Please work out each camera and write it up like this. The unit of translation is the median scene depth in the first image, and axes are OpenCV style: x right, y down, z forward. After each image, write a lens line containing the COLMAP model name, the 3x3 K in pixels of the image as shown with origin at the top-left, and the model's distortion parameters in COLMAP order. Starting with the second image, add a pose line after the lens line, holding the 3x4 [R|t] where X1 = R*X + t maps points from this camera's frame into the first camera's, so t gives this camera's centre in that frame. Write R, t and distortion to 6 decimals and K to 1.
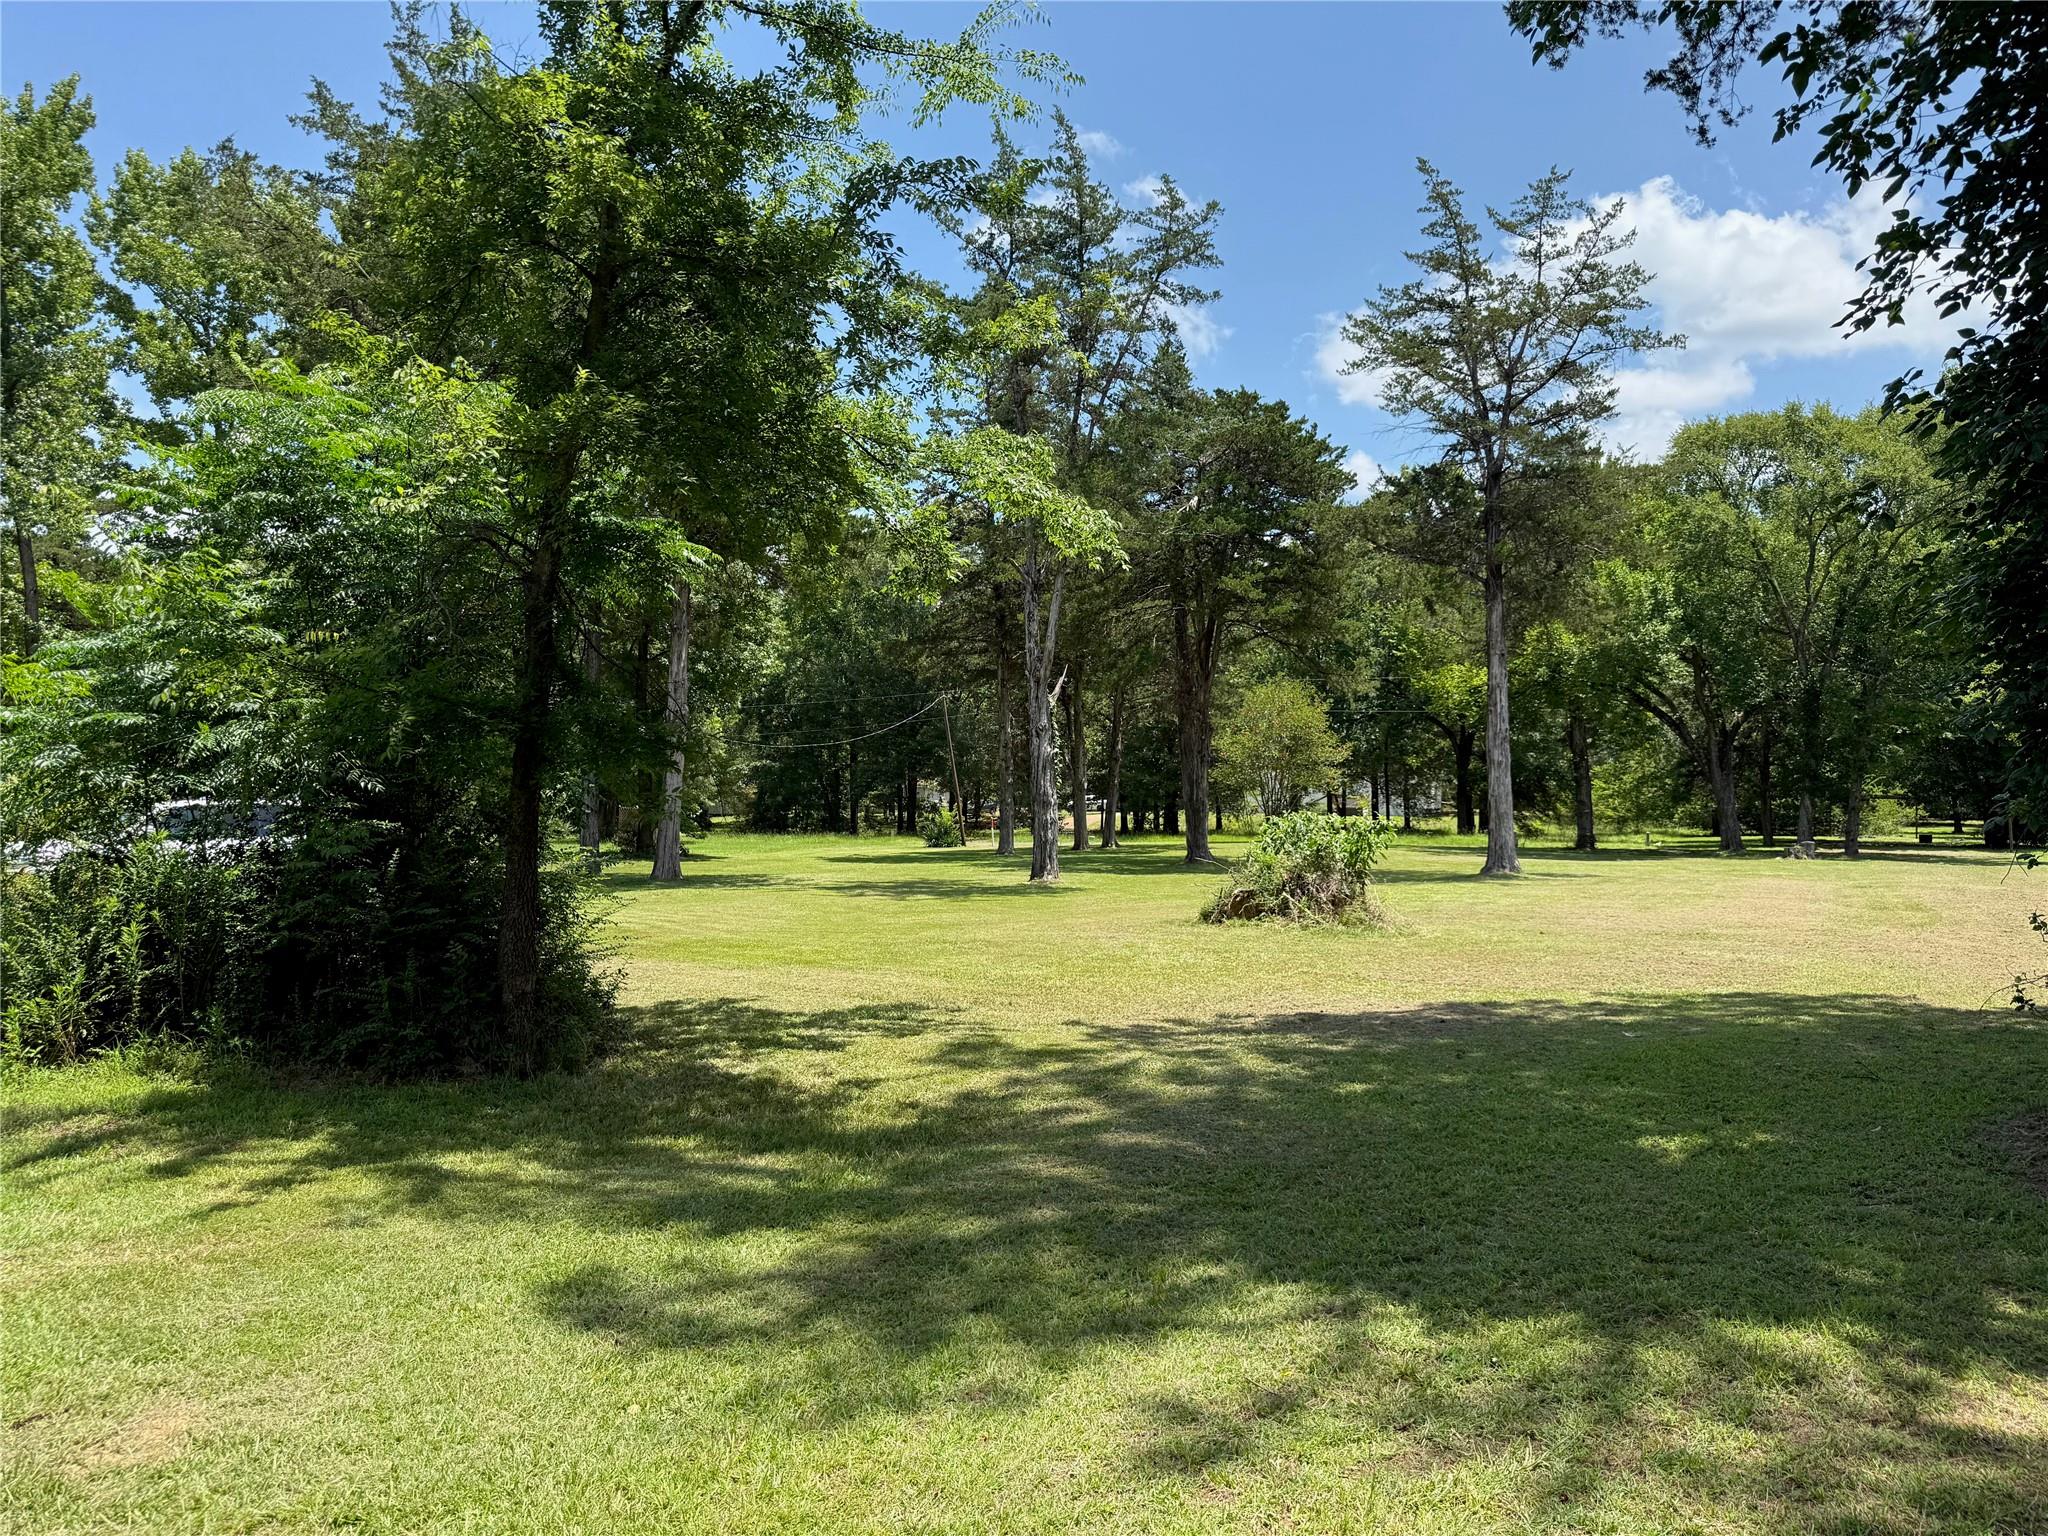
lens RADIAL K [[1420.2, 0, 1026.3], [0, 1420.2, 773.8], [0, 0, 1]] dist [0.068082, -0.083914]
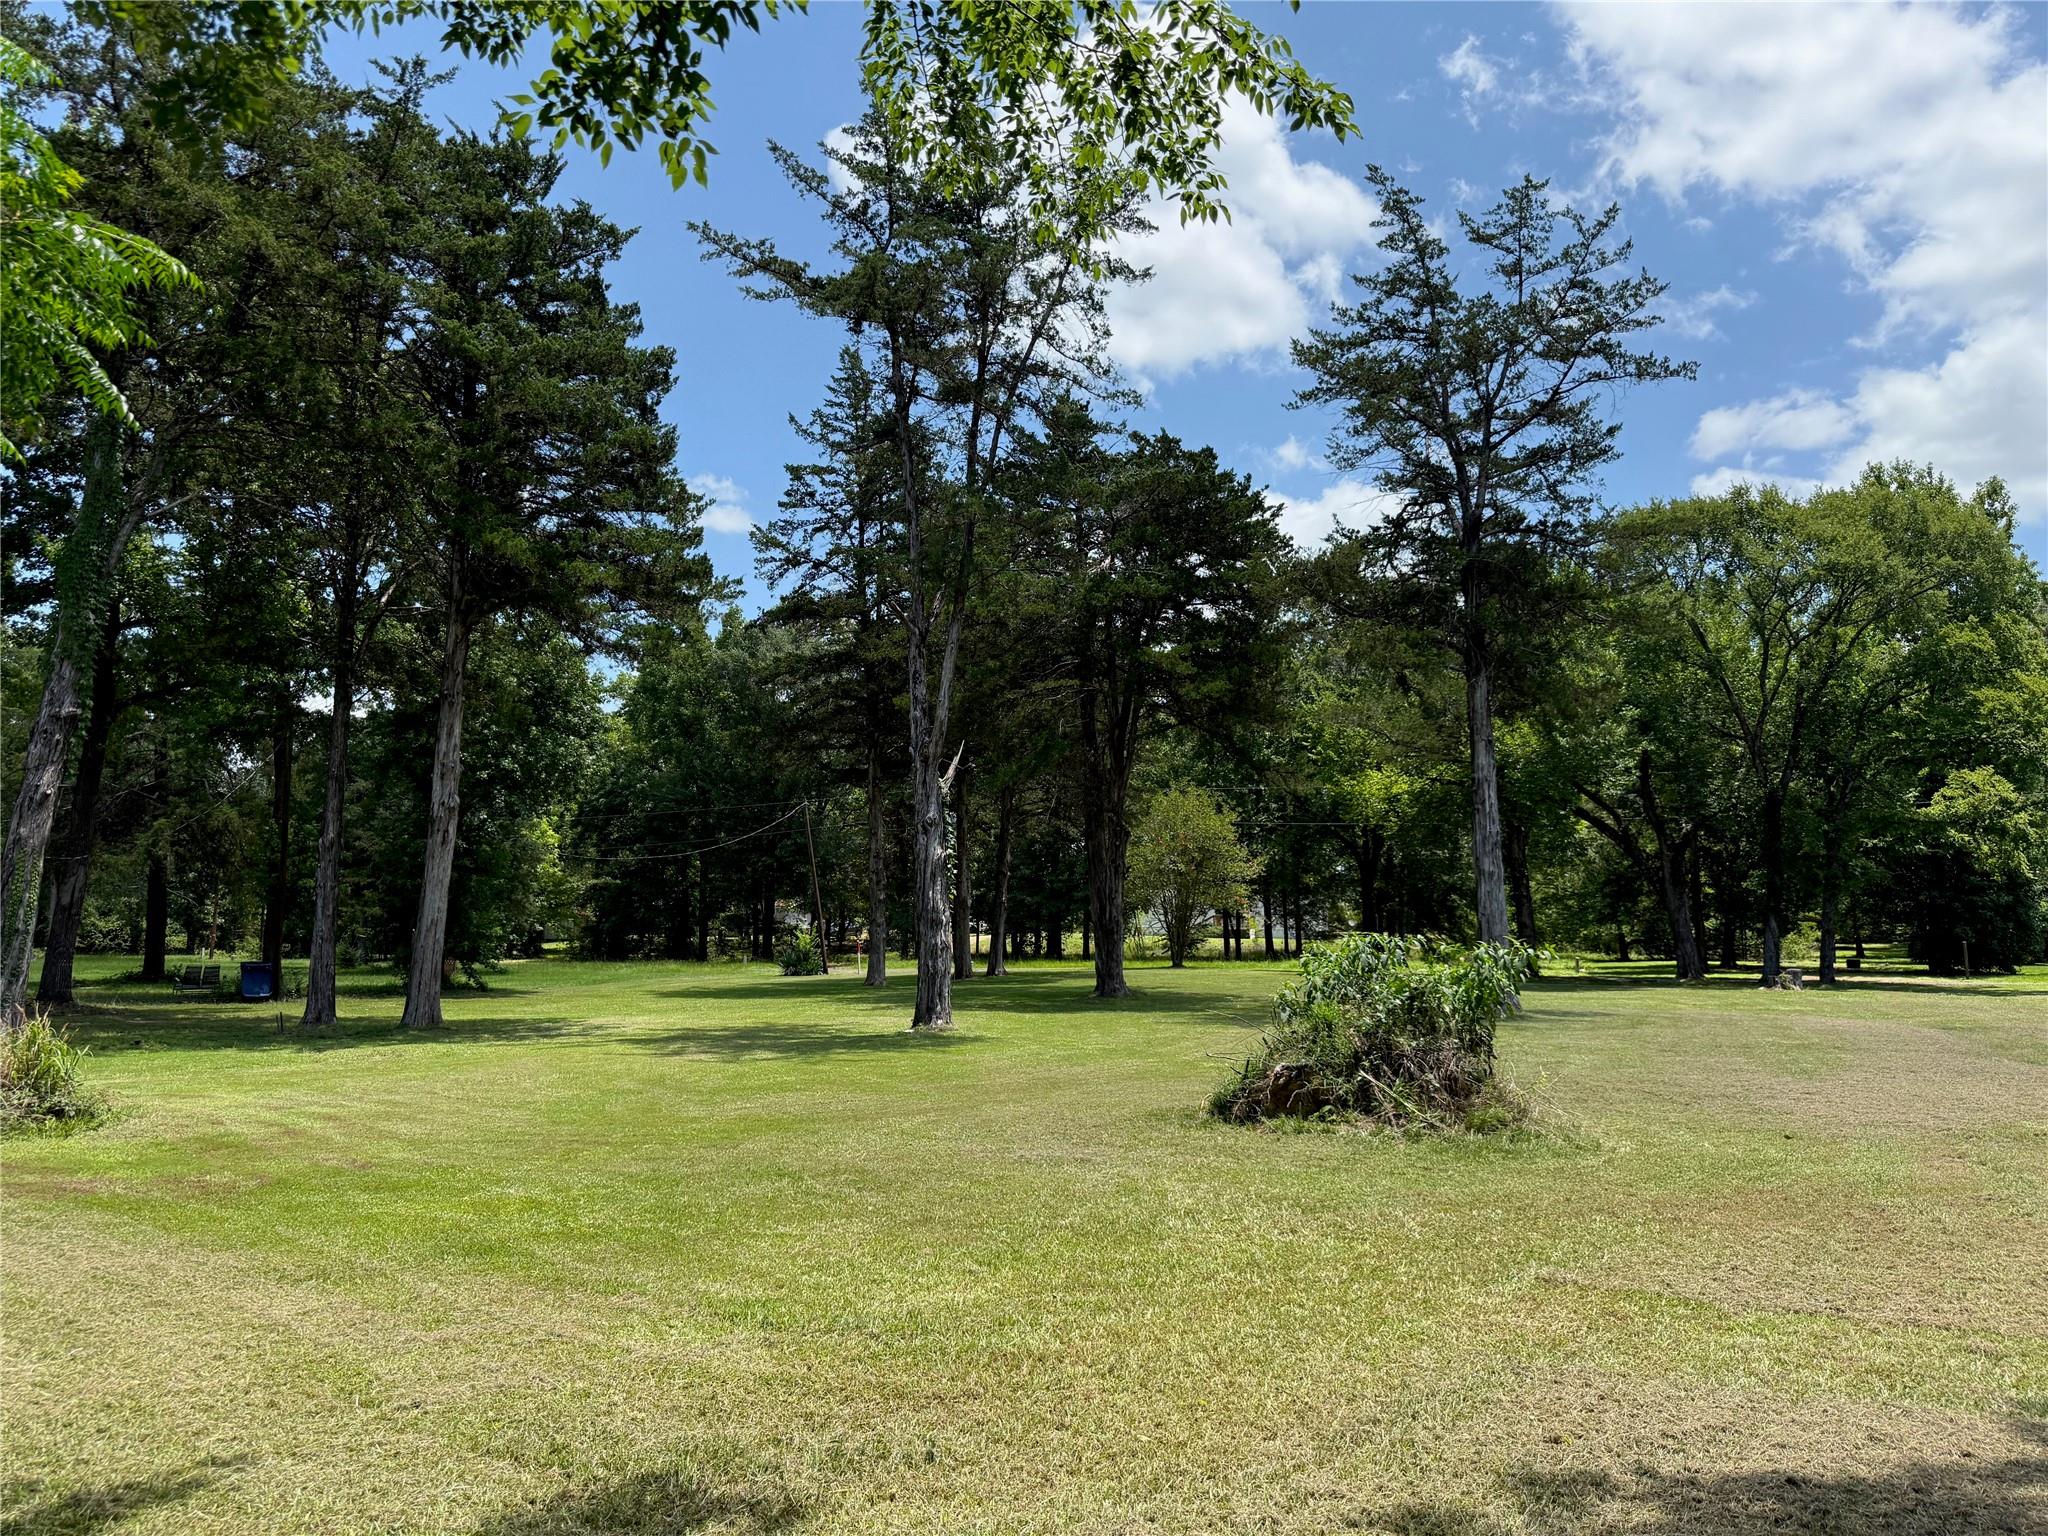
lens RADIAL K [[1435.0, 0, 1038.7], [0, 1435.0, 797.7], [0, 0, 1]] dist [0.090458, -0.001203]
pose [[0.994902, 0.006826, 0.100611, -0.006616], [0.000008, 0.997701, -0.067765, 0.004671], [-0.100842, 0.067420, 0.992615, 0.179543]]
